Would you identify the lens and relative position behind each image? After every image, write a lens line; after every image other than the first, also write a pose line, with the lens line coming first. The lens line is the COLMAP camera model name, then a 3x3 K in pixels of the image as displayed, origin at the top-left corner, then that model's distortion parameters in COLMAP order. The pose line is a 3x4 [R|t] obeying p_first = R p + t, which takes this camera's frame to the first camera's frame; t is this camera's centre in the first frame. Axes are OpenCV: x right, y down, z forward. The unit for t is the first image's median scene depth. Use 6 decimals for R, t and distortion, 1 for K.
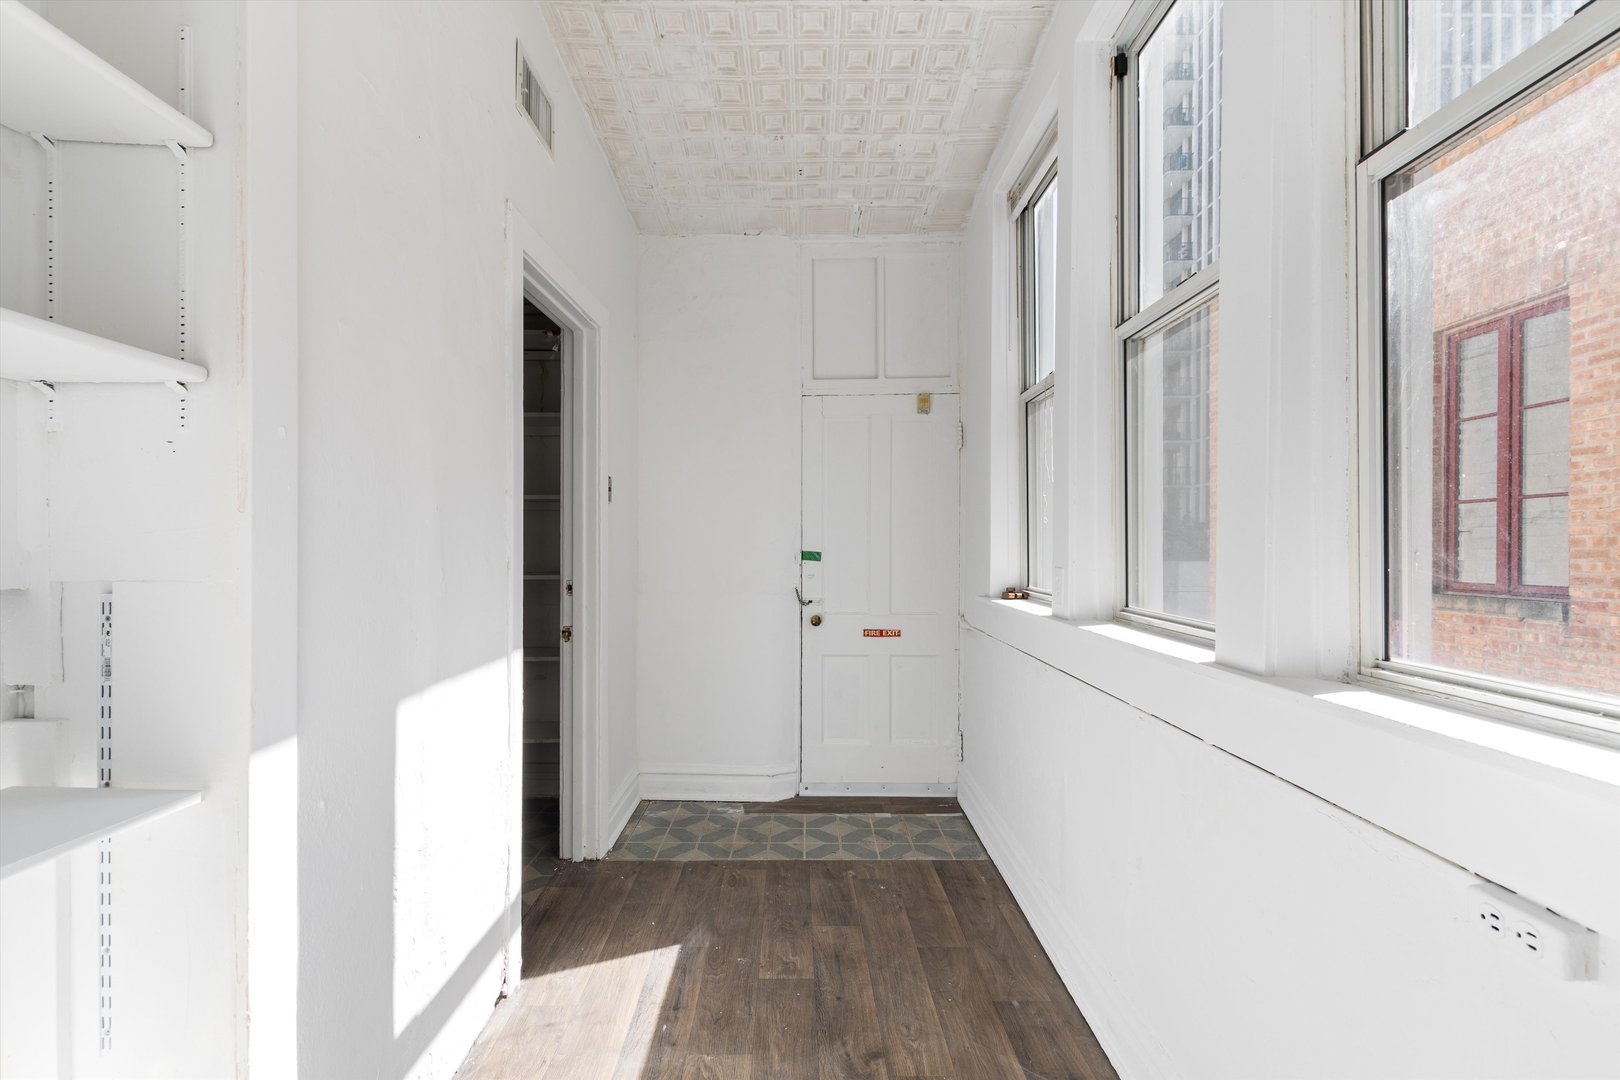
lens RADIAL K [[696.2, 0, 808.6], [0, 696.2, 543.9], [0, 0, 1]] dist [-0.002761, -0.000267]
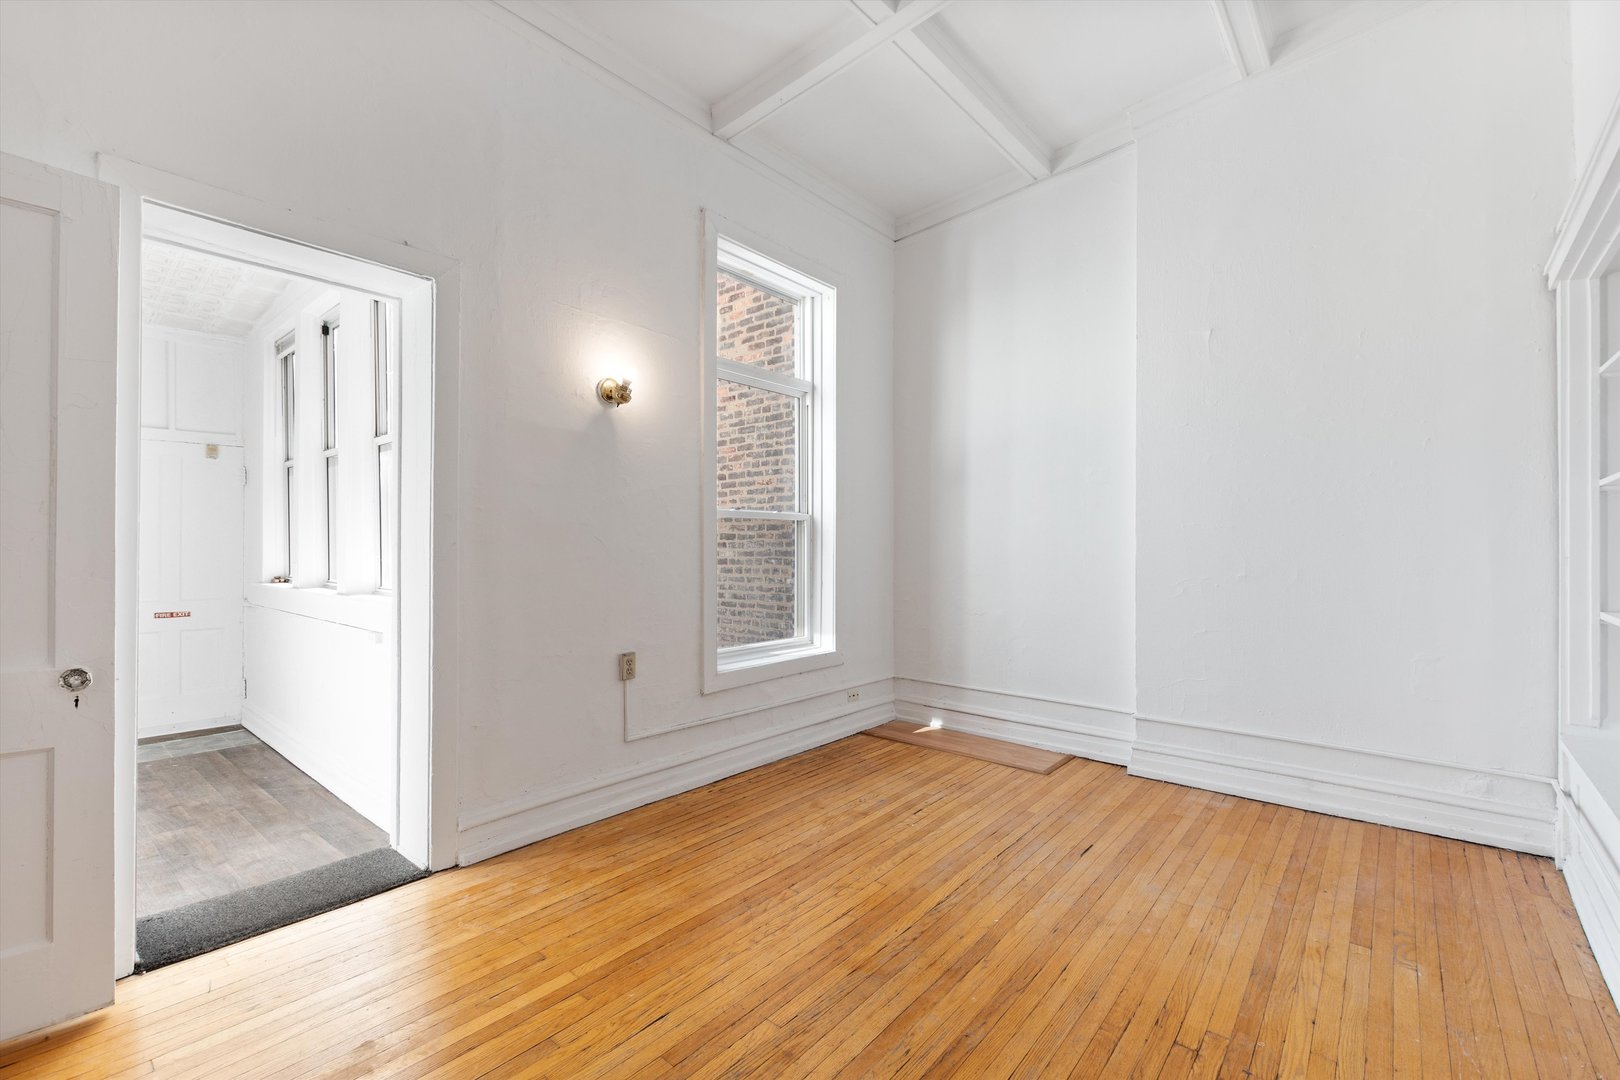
lens RADIAL K [[696.2, 0, 812.2], [0, 696.2, 542.8], [0, 0, 1]] dist [-0.002761, -0.000267]
pose [[0.650768, -0.000021, 0.759276, -0.144744], [0.000023, 1.000000, 0.000008, -0.018120], [-0.759276, 0.000013, 0.650768, -1.083287]]
